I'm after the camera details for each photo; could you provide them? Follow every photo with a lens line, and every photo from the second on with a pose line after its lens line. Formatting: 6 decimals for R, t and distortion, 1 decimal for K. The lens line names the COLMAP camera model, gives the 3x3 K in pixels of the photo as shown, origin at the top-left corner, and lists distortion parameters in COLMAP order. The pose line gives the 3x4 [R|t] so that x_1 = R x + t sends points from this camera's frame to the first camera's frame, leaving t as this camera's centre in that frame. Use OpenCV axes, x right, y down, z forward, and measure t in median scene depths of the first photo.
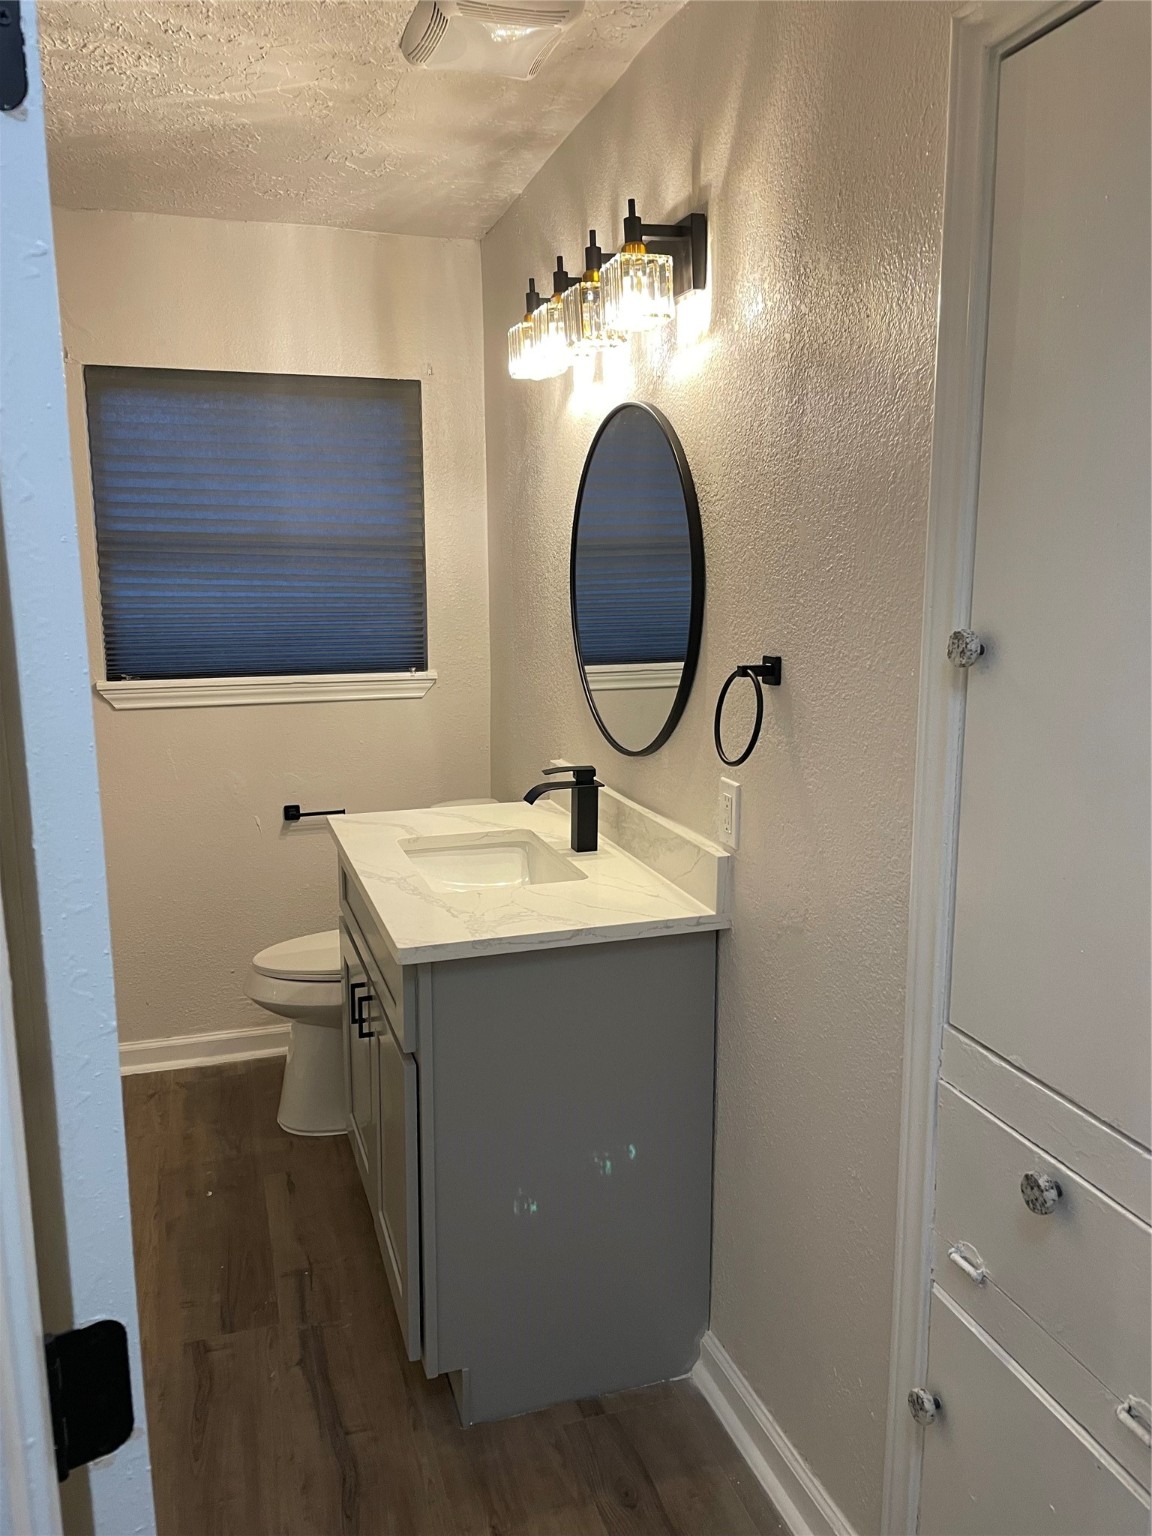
lens RADIAL K [[1174.7, 0, 576.0], [0, 1174.7, 768.0], [0, 0, 1]] dist [0.010982, -0.004072]
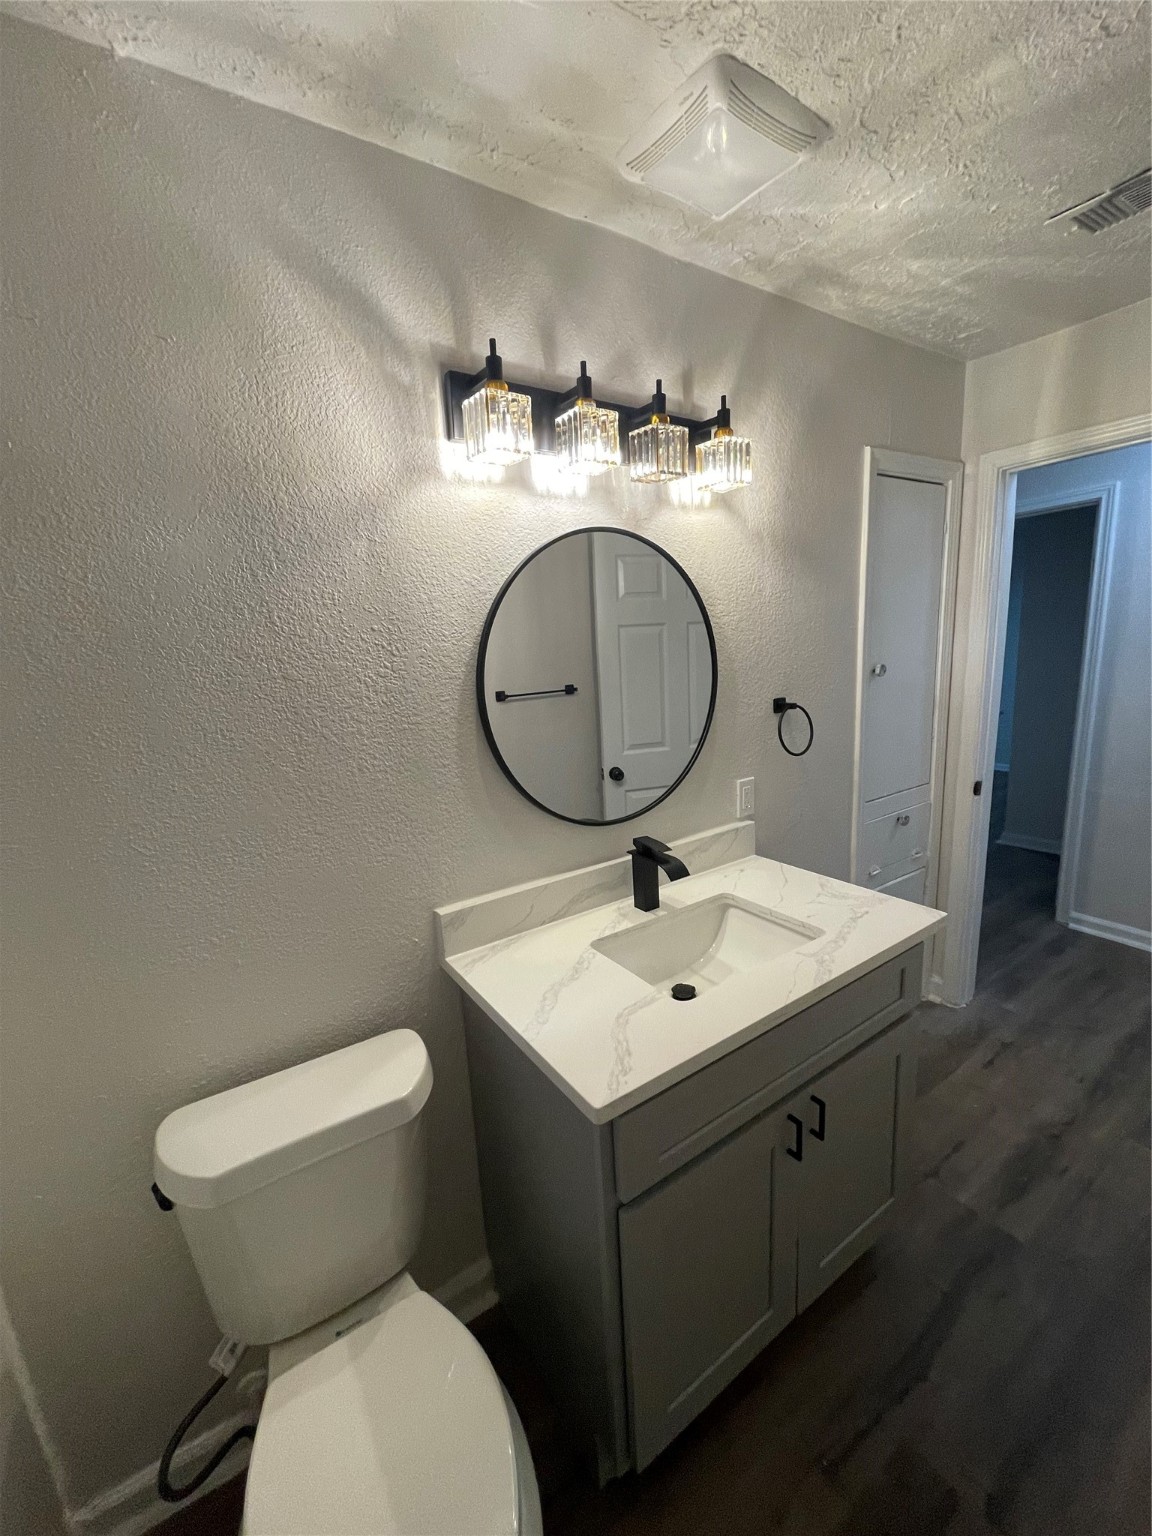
lens RADIAL K [[614.5, 0, 572.1], [0, 614.5, 777.6], [0, 0, 1]] dist [0.002009, -0.000006]
pose [[-0.262267, -0.191643, 0.945774, -0.399699], [0.236919, 0.937297, 0.255624, -0.173070], [-0.935460, 0.291114, -0.200418, 0.857606]]
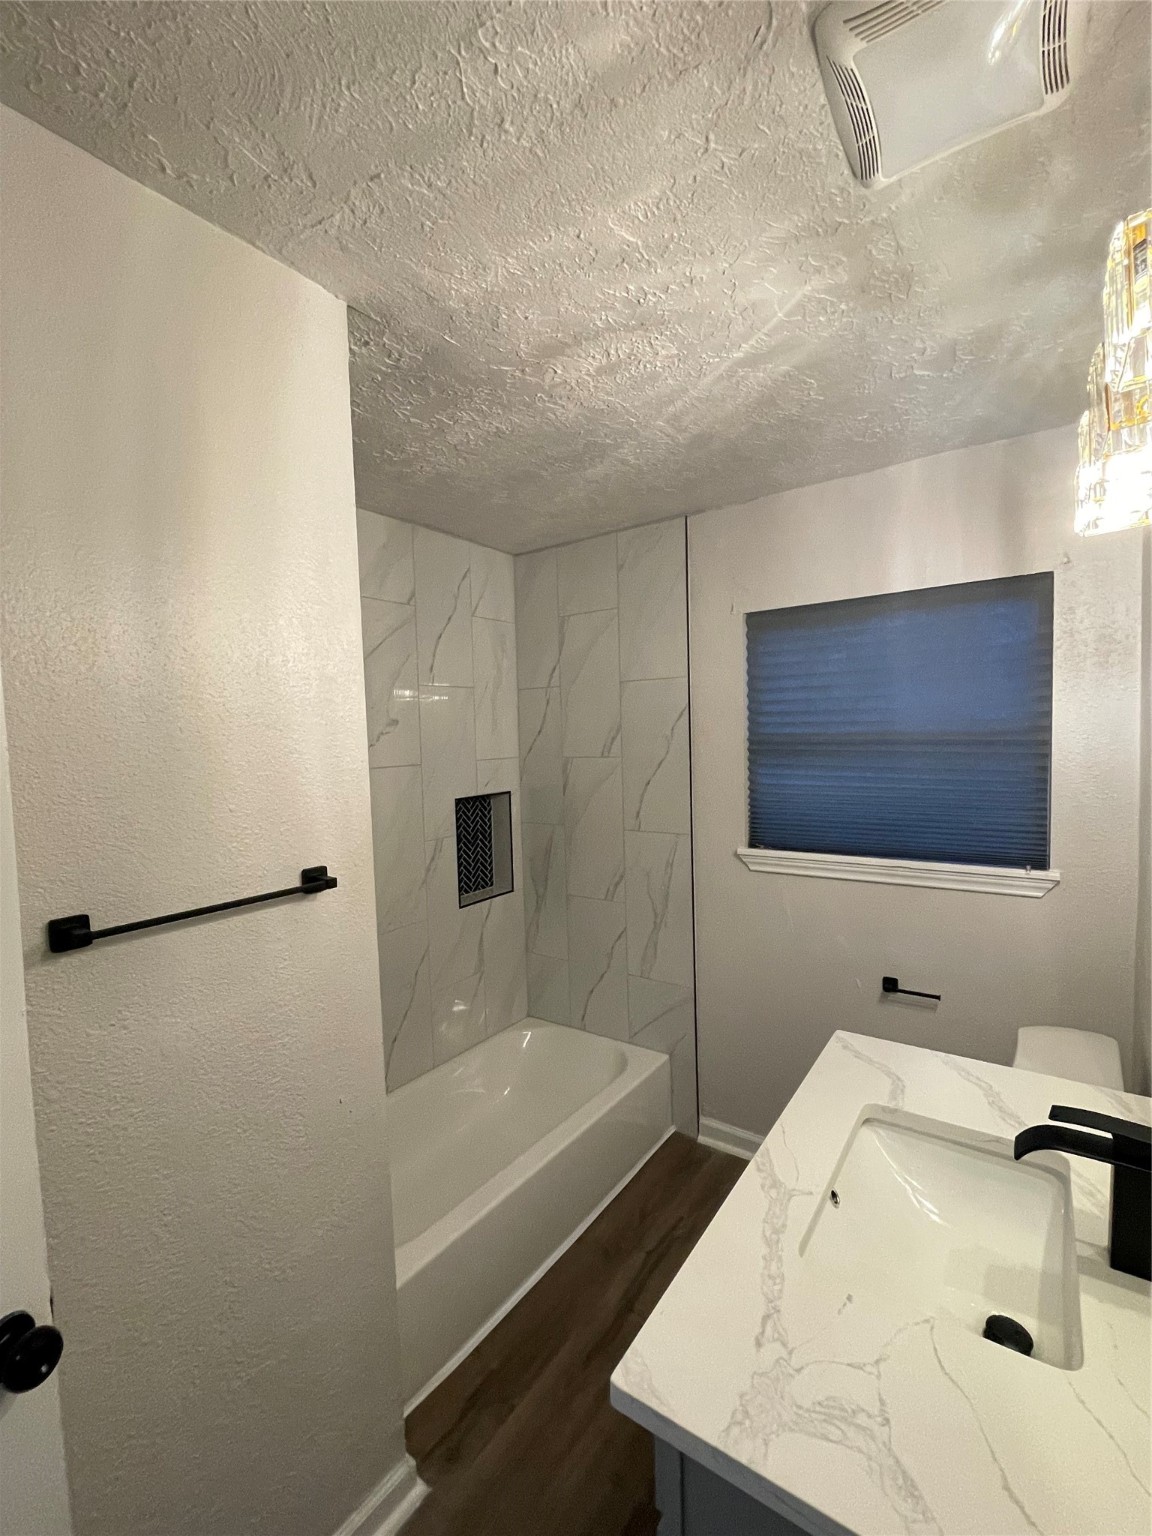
lens RADIAL K [[668.8, 0, 574.6], [0, 668.8, 770.7], [0, 0, 1]] dist [-0.003867, -0.000163]
pose [[0.603259, 0.021116, -0.797266, 0.074454], [-0.113276, 0.991784, -0.059443, -0.093682], [0.789460, 0.126170, 0.600695, 0.396931]]
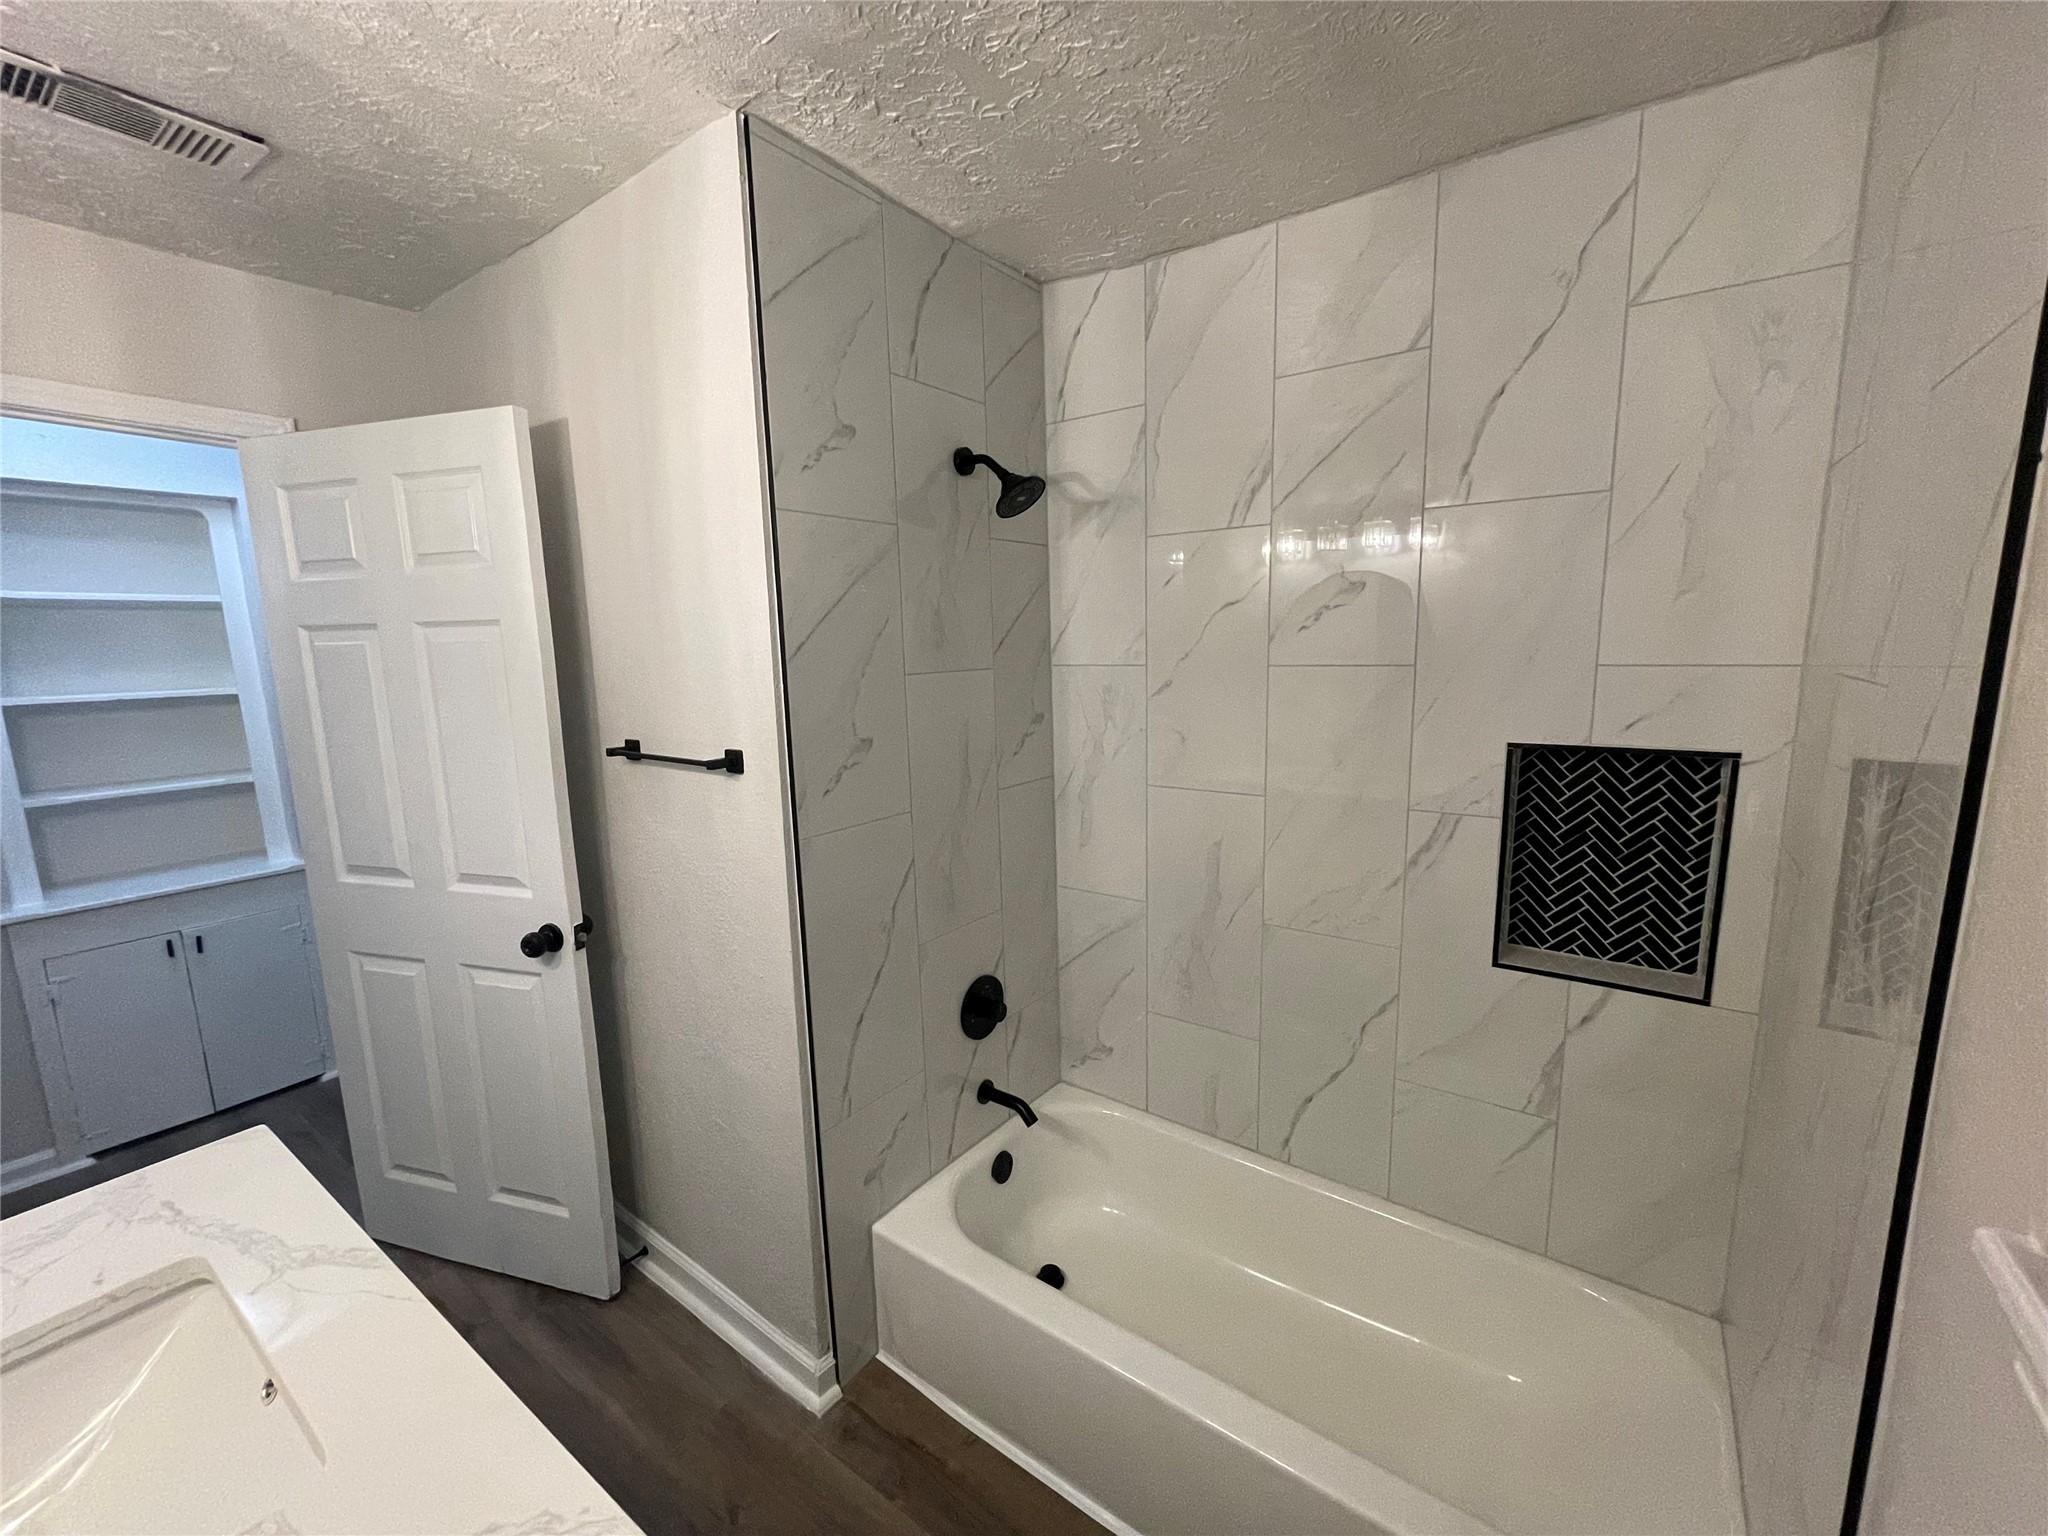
lens RADIAL K [[824.9, 0, 1028.0], [0, 824.9, 772.2], [0, 0, 1]] dist [-0.001260, -0.001130]
pose [[-0.800092, 0.108560, -0.589973, -0.154070], [-0.092032, 0.949632, 0.299549, -0.192490], [0.592776, 0.293964, -0.749802, 0.969282]]
